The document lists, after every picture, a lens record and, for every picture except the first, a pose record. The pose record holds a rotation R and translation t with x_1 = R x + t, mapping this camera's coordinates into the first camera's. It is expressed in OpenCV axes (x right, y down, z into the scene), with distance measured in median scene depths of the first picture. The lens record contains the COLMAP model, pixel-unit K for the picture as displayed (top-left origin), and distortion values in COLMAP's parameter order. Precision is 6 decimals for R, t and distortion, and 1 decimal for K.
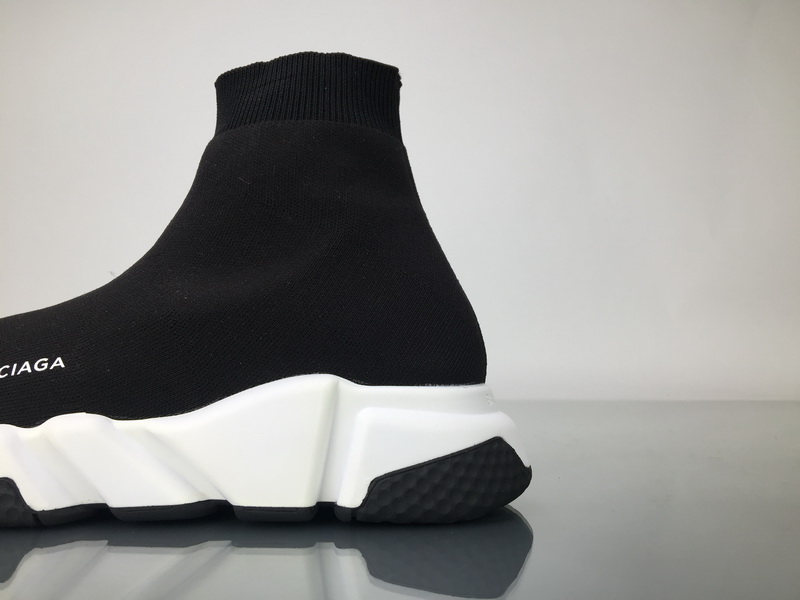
lens RADIAL K [[692.1, 0, 398.7], [0, 692.1, 295.5], [0, 0, 1]] dist [0.078355, -0.133513]
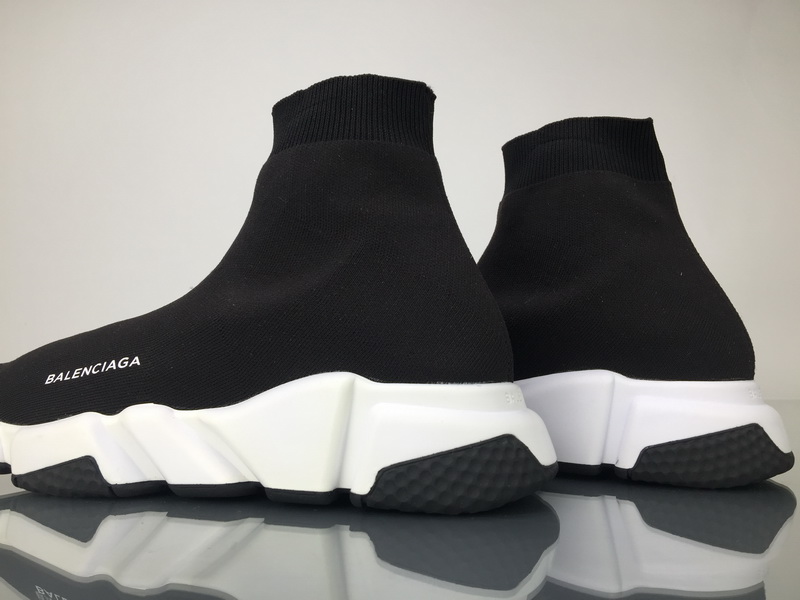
lens RADIAL K [[692.1, 0, 393.5], [0, 692.1, 296.5], [0, 0, 1]] dist [0.078355, -0.133513]
pose [[0.966439, -0.021573, -0.255988, 0.253317], [0.022249, 0.999752, -0.000253, -0.004153], [0.255930, -0.005451, 0.966680, -0.038282]]
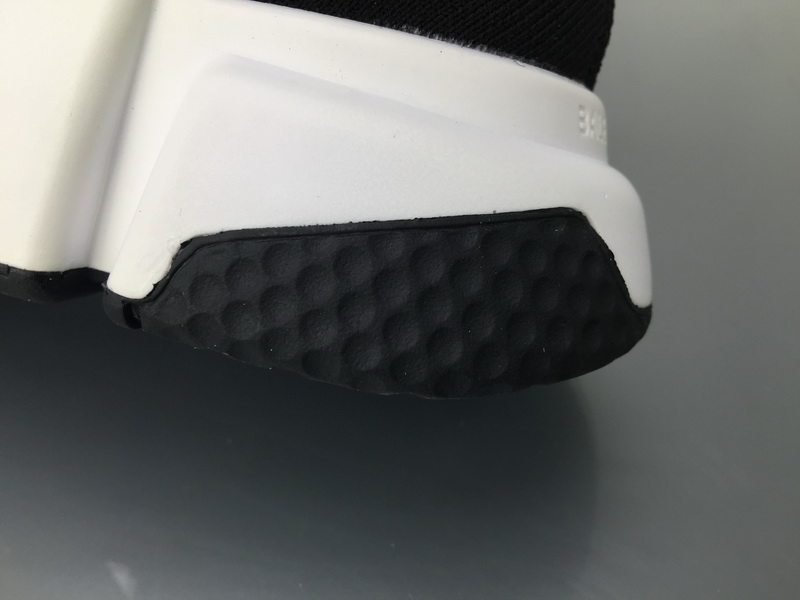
lens RADIAL K [[692.1, 0, 405.4], [0, 692.1, 295.2], [0, 0, 1]] dist [0.078355, -0.133513]
pose [[0.959506, 0.220245, -0.175614, 0.136091], [-0.167079, 0.946908, 0.274682, 0.165072], [0.226788, -0.234218, 0.945362, 0.641589]]
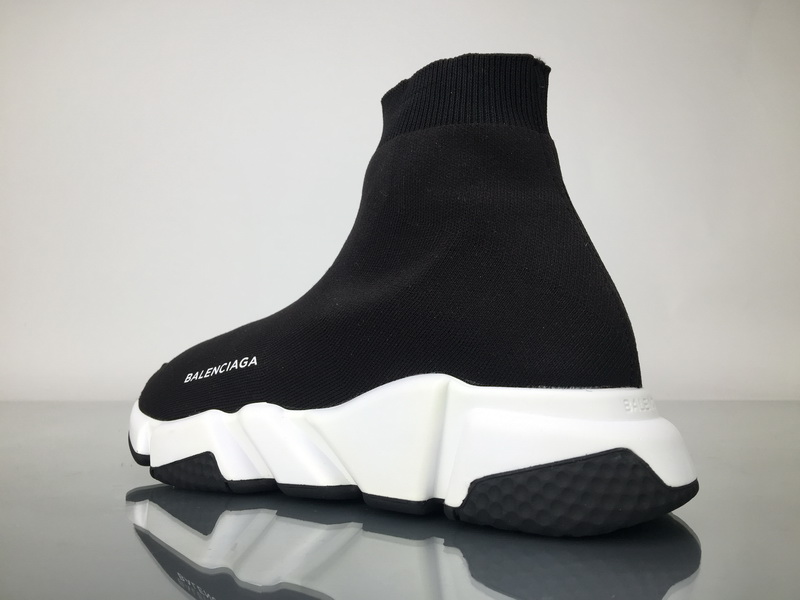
lens RADIAL K [[692.1, 0, 395.2], [0, 692.1, 294.4], [0, 0, 1]] dist [0.078355, -0.133513]
pose [[0.848580, -0.045897, -0.527073, 0.384965], [0.046466, 0.998846, -0.012168, 0.005623], [0.527023, -0.014166, 0.849733, 0.098790]]
